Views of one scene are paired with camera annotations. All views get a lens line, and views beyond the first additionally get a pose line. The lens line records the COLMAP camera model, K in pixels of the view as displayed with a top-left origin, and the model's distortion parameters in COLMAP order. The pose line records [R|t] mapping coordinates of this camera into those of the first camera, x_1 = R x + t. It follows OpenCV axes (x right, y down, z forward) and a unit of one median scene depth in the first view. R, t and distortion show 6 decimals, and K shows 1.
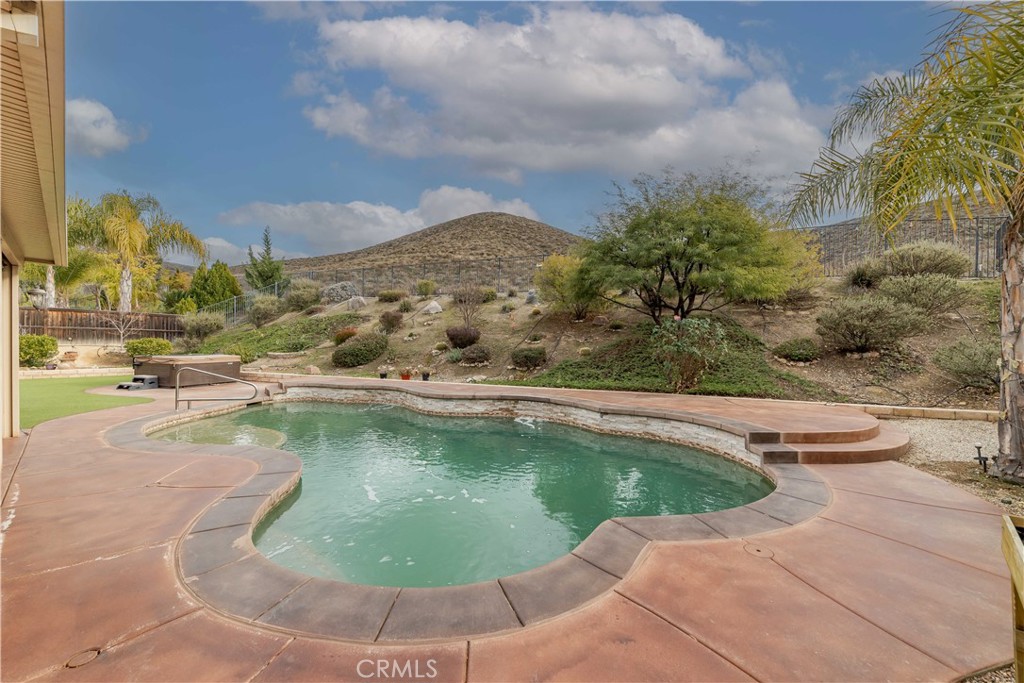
lens RADIAL K [[395.3, 0, 507.3], [0, 395.3, 335.5], [0, 0, 1]] dist [-0.002061, 0.000154]
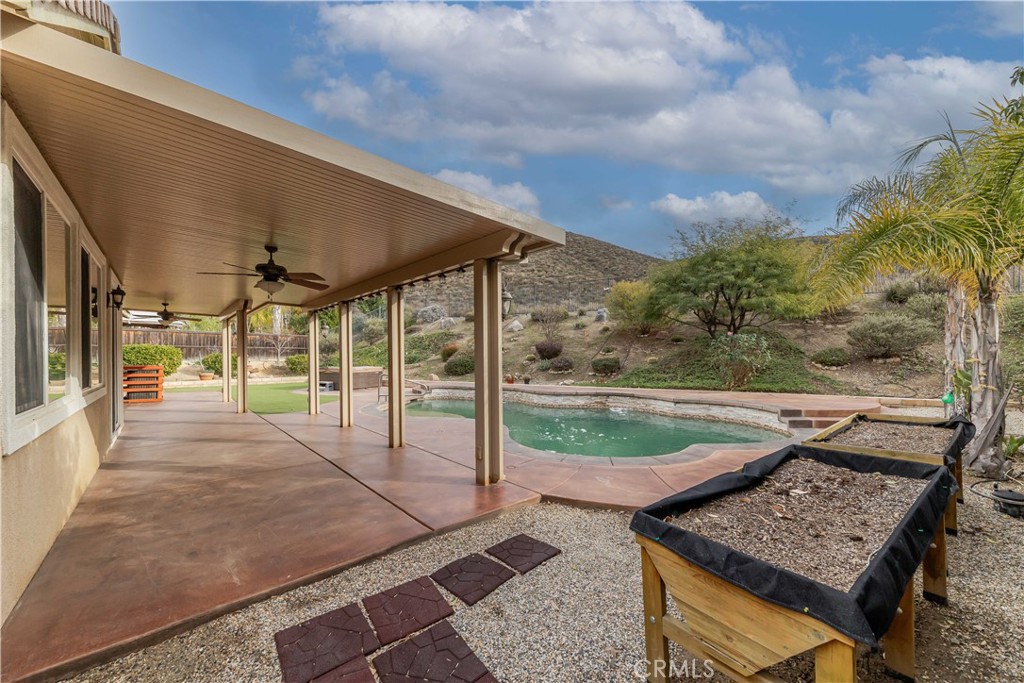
lens RADIAL K [[379.7, 0, 517.0], [0, 379.7, 350.3], [0, 0, 1]] dist [0.001866, -0.000175]
pose [[0.994479, -0.014060, -0.103992, -0.117581], [0.014680, 0.999879, 0.005204, -0.004699], [0.103906, -0.006702, 0.994565, -0.269588]]
